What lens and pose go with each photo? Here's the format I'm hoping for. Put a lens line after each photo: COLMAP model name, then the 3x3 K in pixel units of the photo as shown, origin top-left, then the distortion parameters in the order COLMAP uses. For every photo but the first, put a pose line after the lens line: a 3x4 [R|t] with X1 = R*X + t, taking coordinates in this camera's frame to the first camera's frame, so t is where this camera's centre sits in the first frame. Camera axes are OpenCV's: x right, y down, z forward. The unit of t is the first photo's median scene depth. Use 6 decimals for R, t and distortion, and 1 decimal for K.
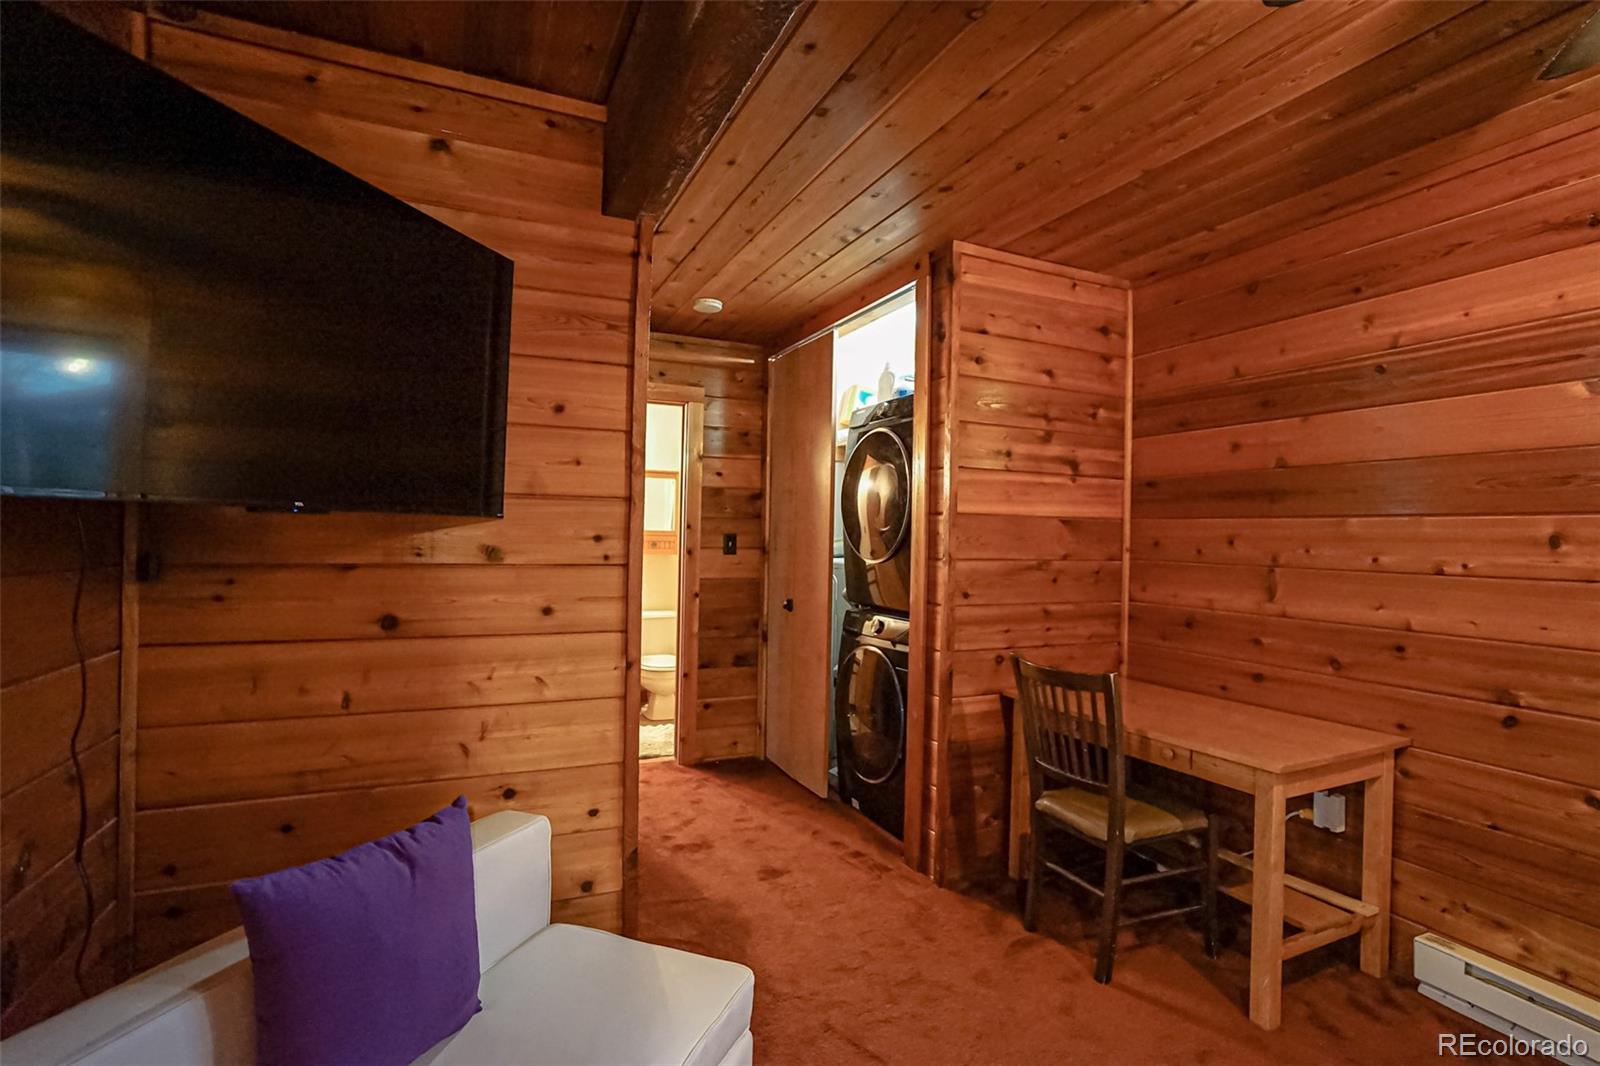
lens RADIAL K [[762.0, 0, 782.4], [0, 762.0, 533.2], [0, 0, 1]] dist [-0.054563, 0.021915]
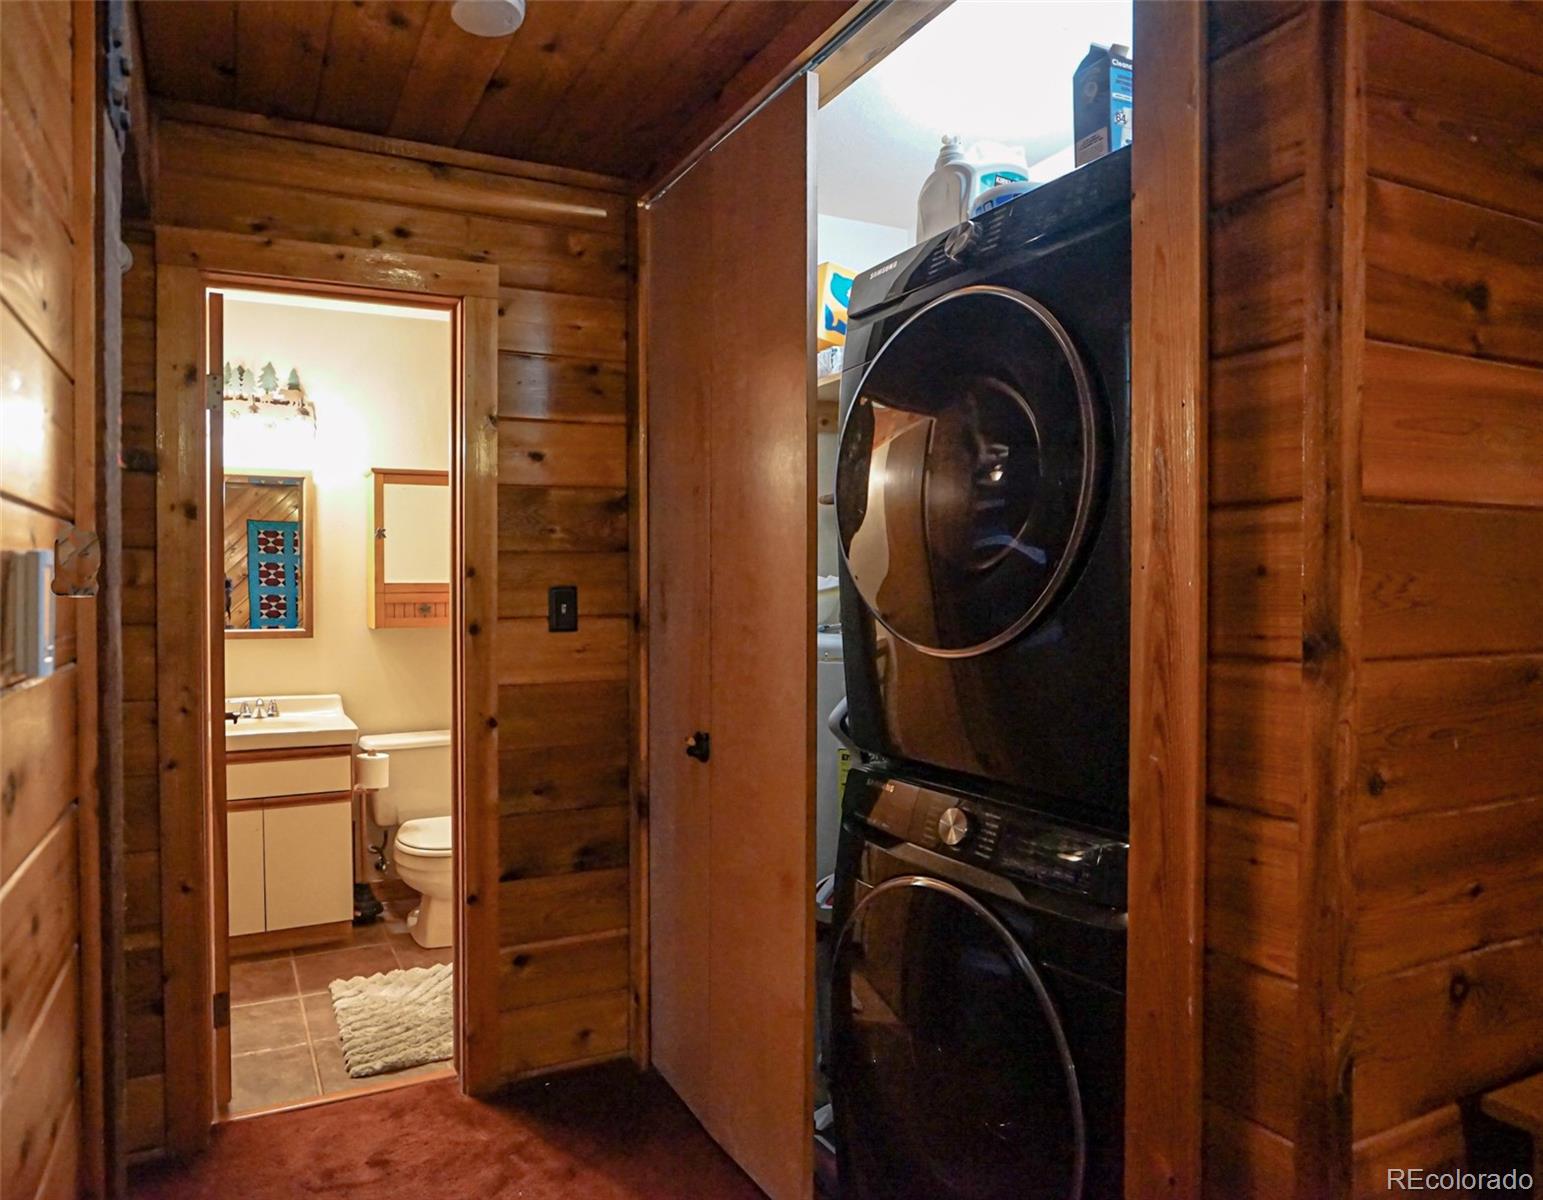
lens RADIAL K [[968.9, 0, 620.1], [0, 968.9, 600.6], [0, 0, 1]] dist [-0.073987, 0.070442]
pose [[0.999499, -0.022562, -0.022191, -0.031569], [0.022969, 0.999569, 0.018269, -0.000668], [0.021769, -0.018769, 0.999587, 0.603204]]
